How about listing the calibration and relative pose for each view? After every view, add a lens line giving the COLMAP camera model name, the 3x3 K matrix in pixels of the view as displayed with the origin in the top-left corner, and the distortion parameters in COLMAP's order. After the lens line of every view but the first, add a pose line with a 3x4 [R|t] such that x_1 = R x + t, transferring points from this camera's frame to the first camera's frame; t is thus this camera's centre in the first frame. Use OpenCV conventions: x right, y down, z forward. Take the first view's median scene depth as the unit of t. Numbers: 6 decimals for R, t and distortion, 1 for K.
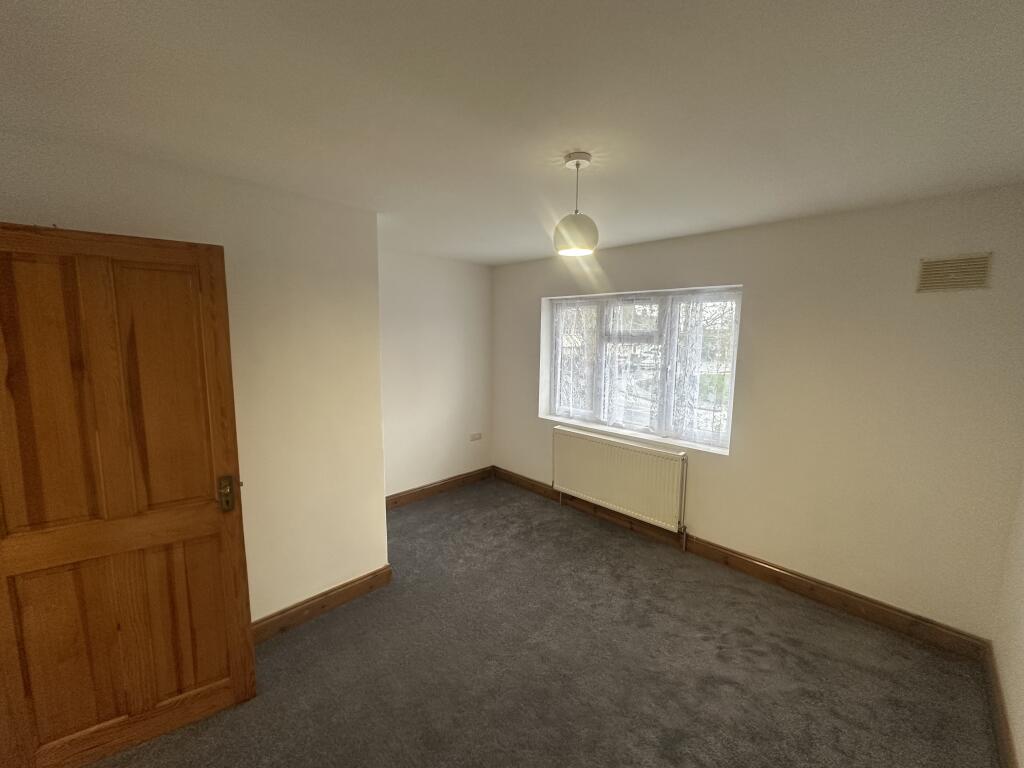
lens RADIAL K [[410.8, 0, 503.1], [0, 410.8, 386.3], [0, 0, 1]] dist [-0.000319, 0.000043]
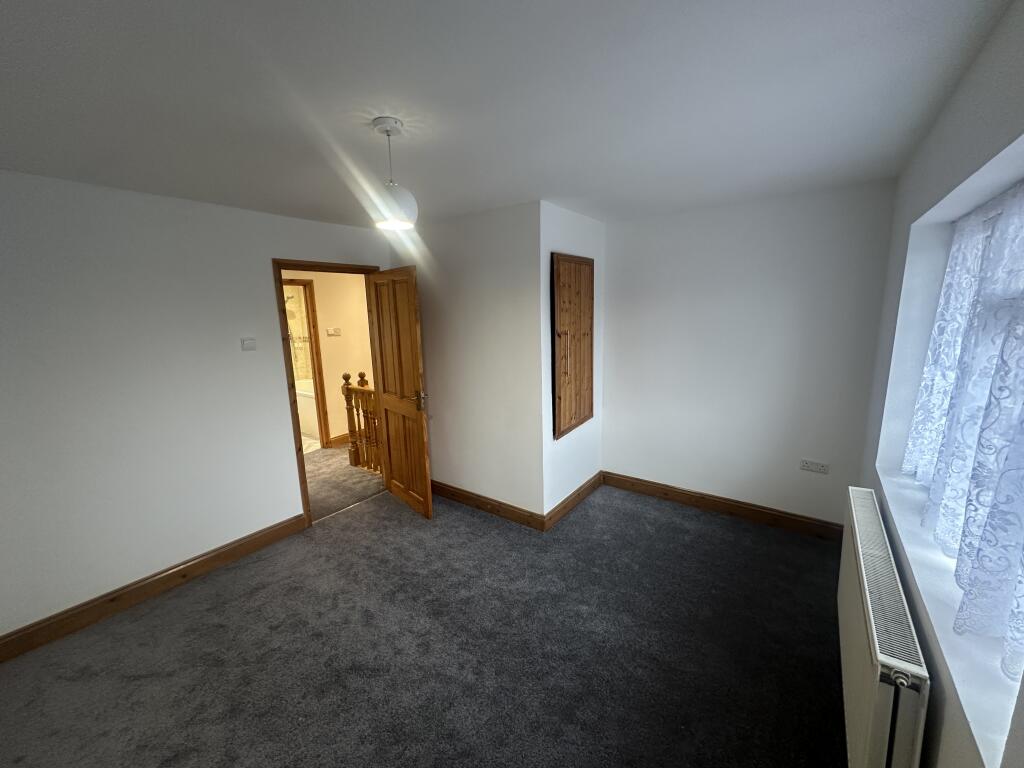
lens RADIAL K [[410.8, 0, 503.1], [0, 410.8, 386.3], [0, 0, 1]] dist [-0.000319, 0.000043]
pose [[0.162952, 0.168578, -0.972126, 0.402667], [-0.103208, 0.982802, 0.153129, -0.042743], [0.981221, 0.075379, 0.177548, 0.353764]]
